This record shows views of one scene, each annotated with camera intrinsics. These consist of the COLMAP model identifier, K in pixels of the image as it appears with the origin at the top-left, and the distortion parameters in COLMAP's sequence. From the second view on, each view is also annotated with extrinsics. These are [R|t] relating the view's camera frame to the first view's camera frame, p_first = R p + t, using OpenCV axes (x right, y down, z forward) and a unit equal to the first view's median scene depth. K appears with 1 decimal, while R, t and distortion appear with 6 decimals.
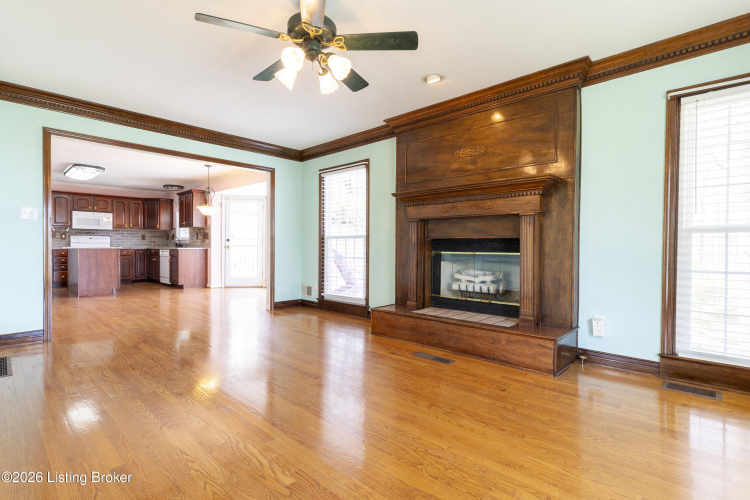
lens RADIAL K [[365.8, 0, 373.8], [0, 365.8, 250.6], [0, 0, 1]] dist [0.001899, -0.000875]
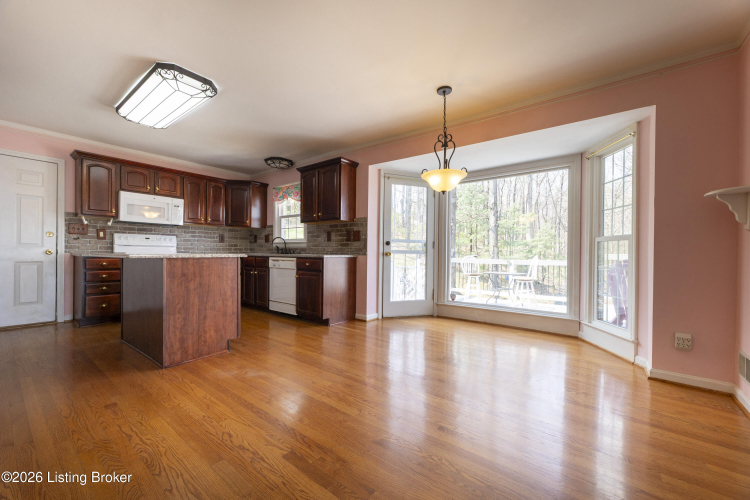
lens RADIAL K [[297.2, 0, 375.2], [0, 297.2, 253.3], [0, 0, 1]] dist [0.006545, -0.001233]
pose [[0.995055, 0.006108, 0.099136, -0.454811], [-0.005546, 0.999967, -0.005937, -0.007736], [-0.099169, 0.005358, 0.995056, 0.476180]]
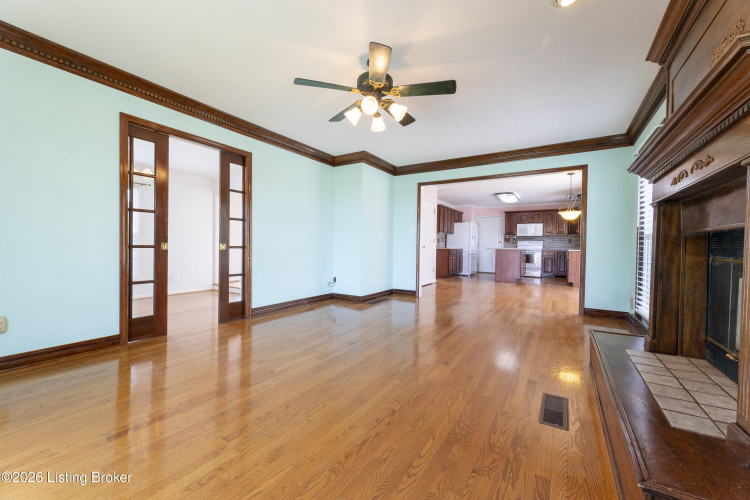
lens RADIAL K [[297.2, 0, 376.0], [0, 297.2, 250.1], [0, 0, 1]] dist [0.006545, -0.001233]
pose [[0.197453, 0.013099, -0.980225, 0.235443], [-0.023073, 0.999696, 0.008711, -0.000659], [0.980041, 0.020897, 0.197695, 0.206595]]
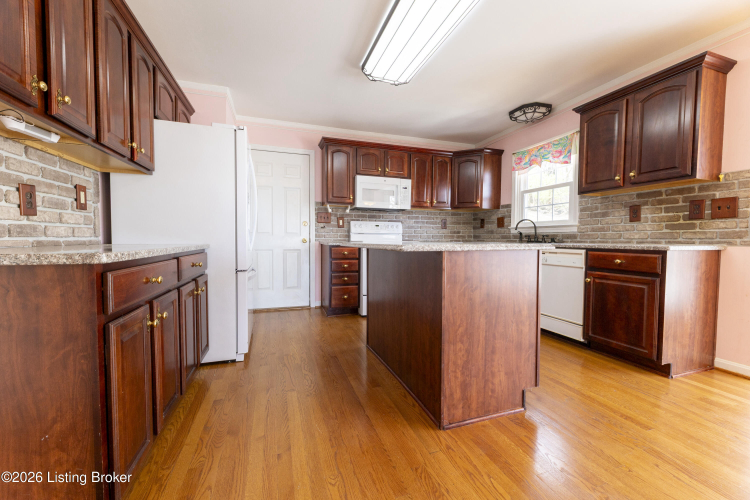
lens RADIAL K [[297.2, 0, 374.5], [0, 297.2, 250.9], [0, 0, 1]] dist [0.006545, -0.001233]
pose [[0.884663, 0.021266, -0.465745, -0.577932], [-0.007354, 0.999471, 0.031668, -0.009006], [0.466172, -0.024591, 0.884352, 0.603857]]
